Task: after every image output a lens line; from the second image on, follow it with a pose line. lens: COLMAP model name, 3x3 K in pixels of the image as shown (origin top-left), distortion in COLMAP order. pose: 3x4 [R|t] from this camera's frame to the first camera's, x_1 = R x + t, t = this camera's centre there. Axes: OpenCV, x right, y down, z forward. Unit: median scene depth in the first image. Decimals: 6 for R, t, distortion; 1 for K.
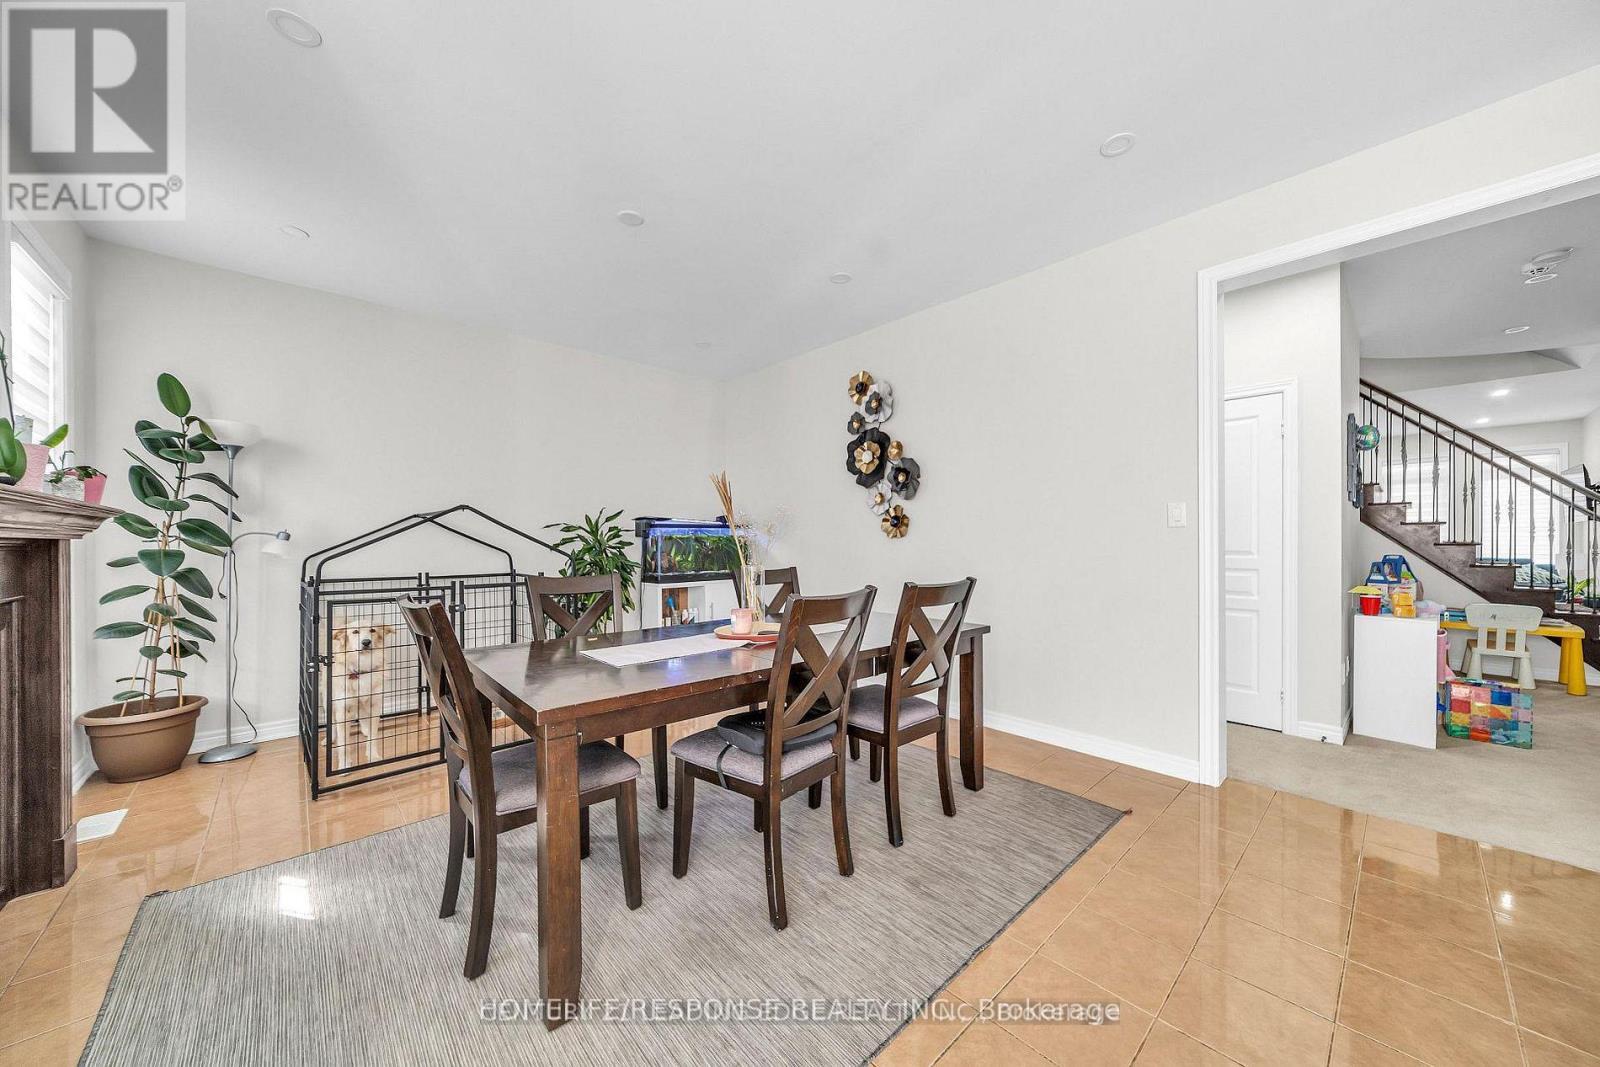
lens RADIAL K [[564.9, 0, 808.2], [0, 564.9, 539.9], [0, 0, 1]] dist [-0.000107, -0.000093]
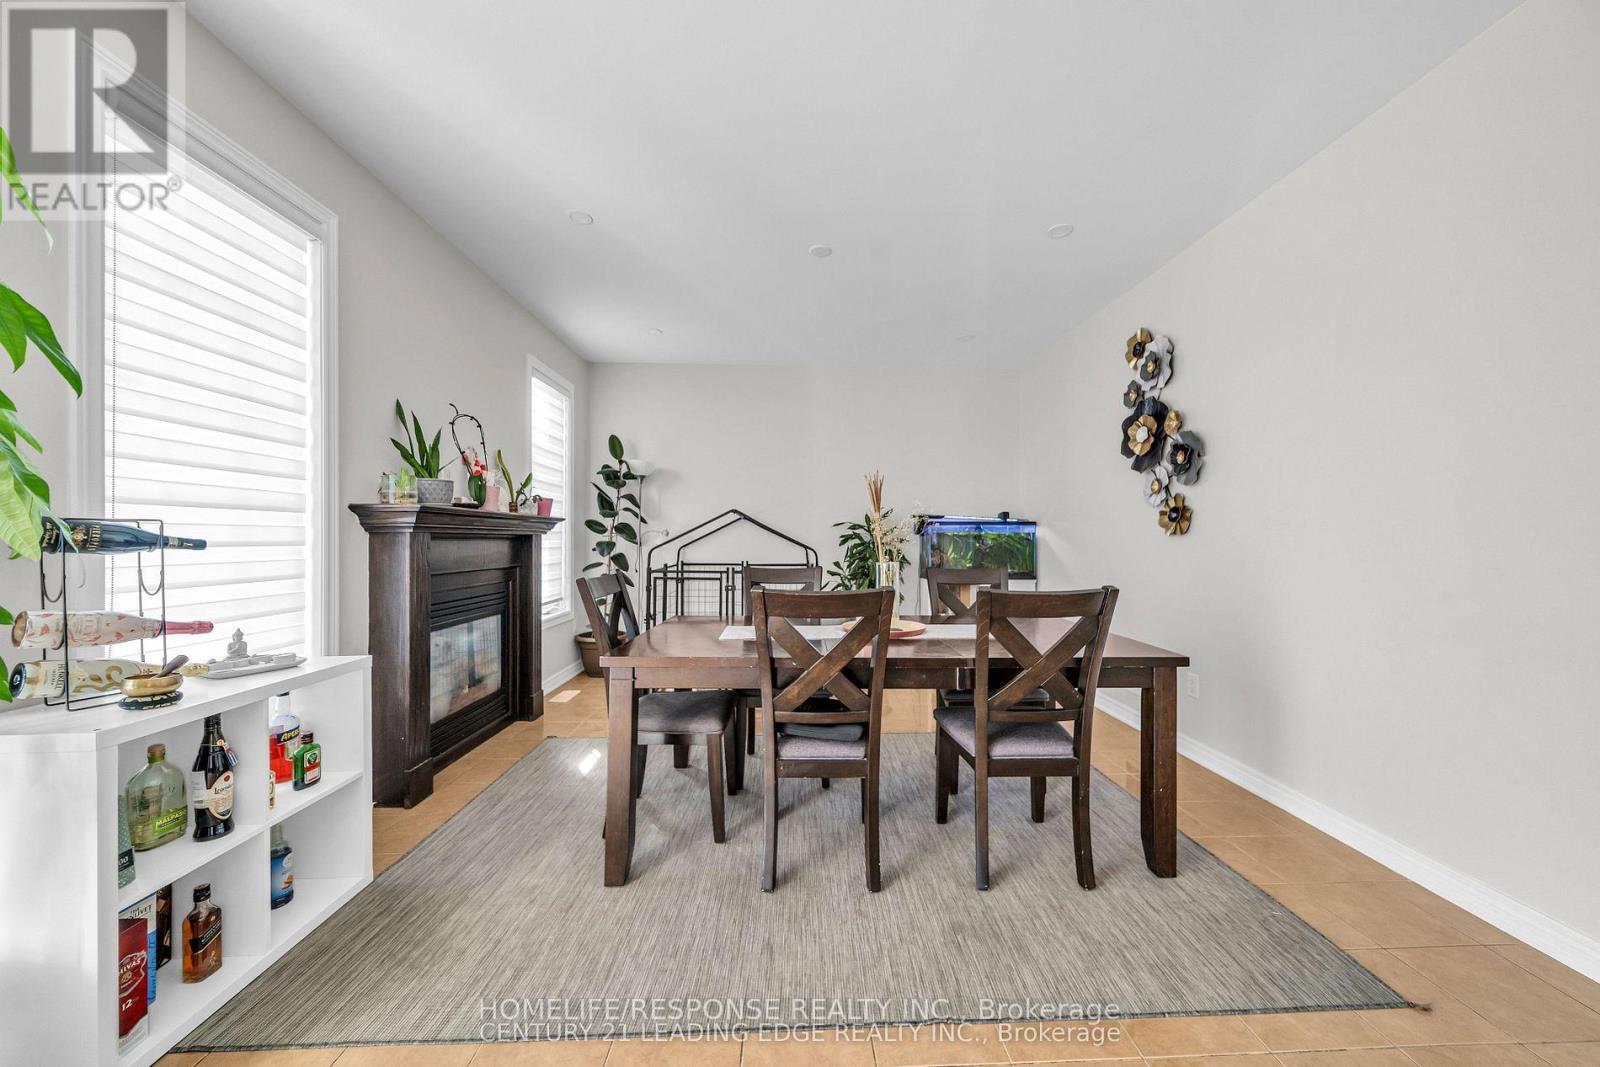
lens RADIAL K [[564.9, 0, 808.2], [0, 564.9, 539.9], [0, 0, 1]] dist [-0.000107, -0.000093]
pose [[0.759110, 0.009090, -0.650899, 0.281433], [-0.004313, 0.999951, 0.008934, -0.002964], [0.650948, -0.003975, 0.759112, 0.088718]]
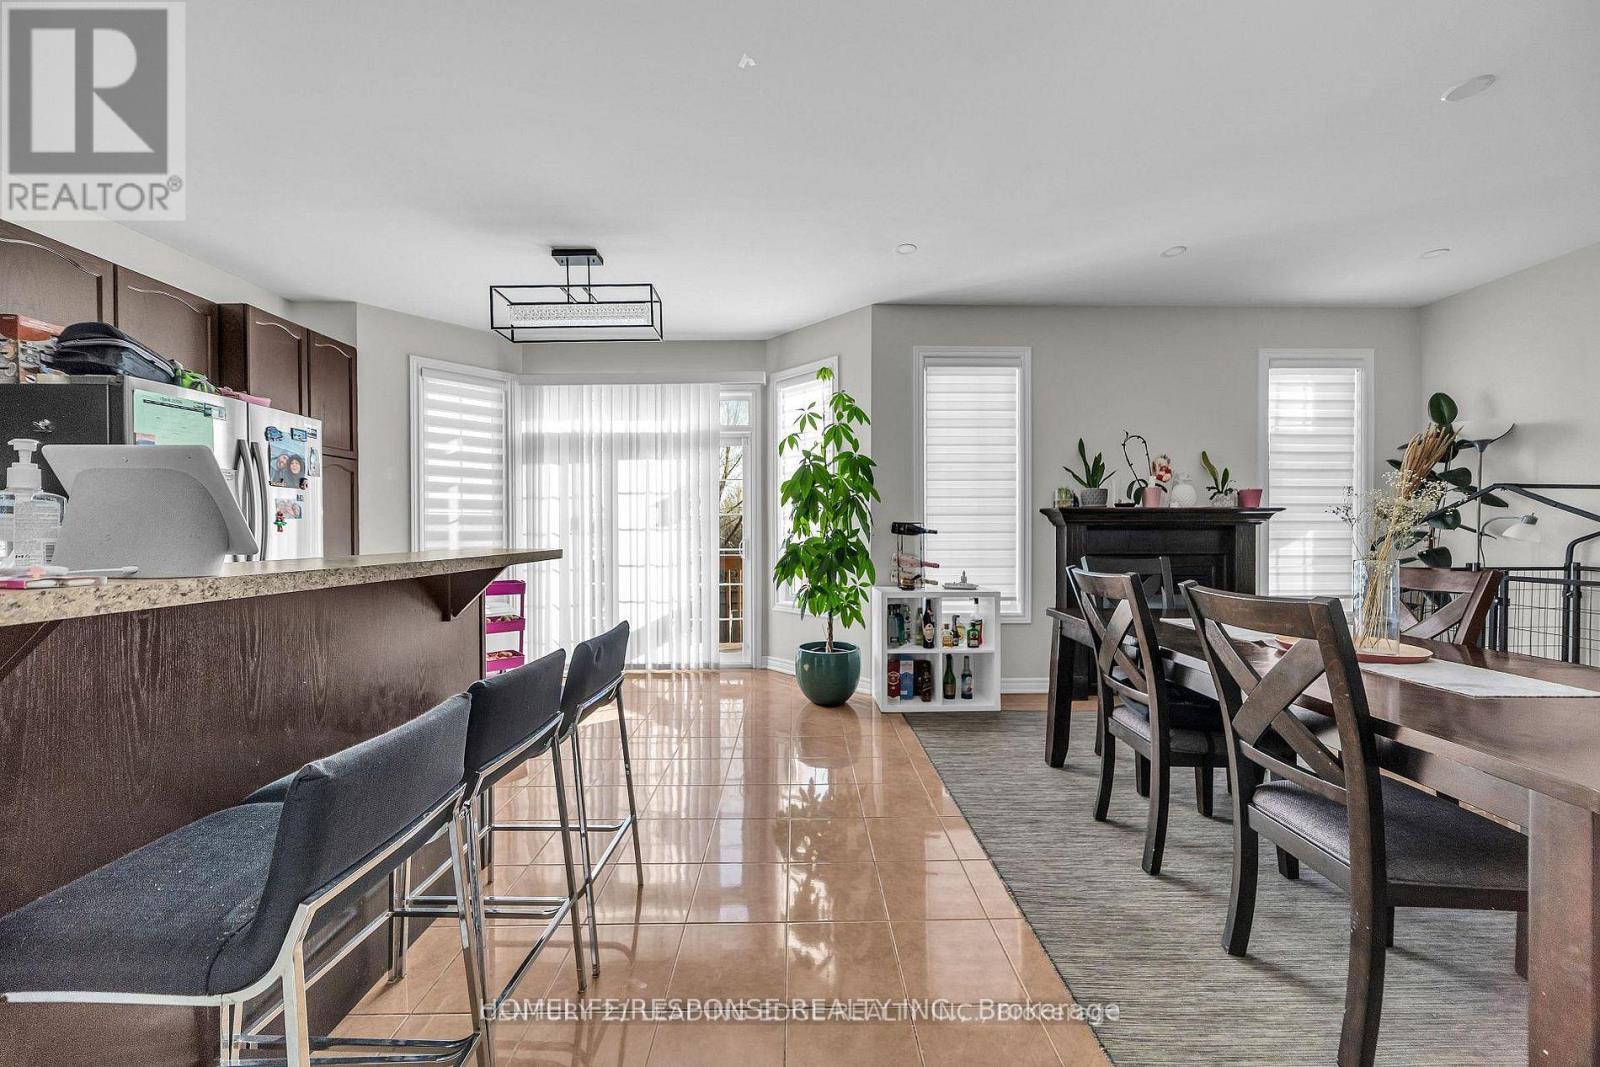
lens RADIAL K [[564.9, 0, 808.2], [0, 564.9, 539.9], [0, 0, 1]] dist [-0.000107, -0.000093]
pose [[-0.670043, 0.019059, -0.742078, 0.572783], [0.008678, 0.999803, 0.017843, 0.000058], [0.742272, 0.005516, -0.670076, 0.602465]]
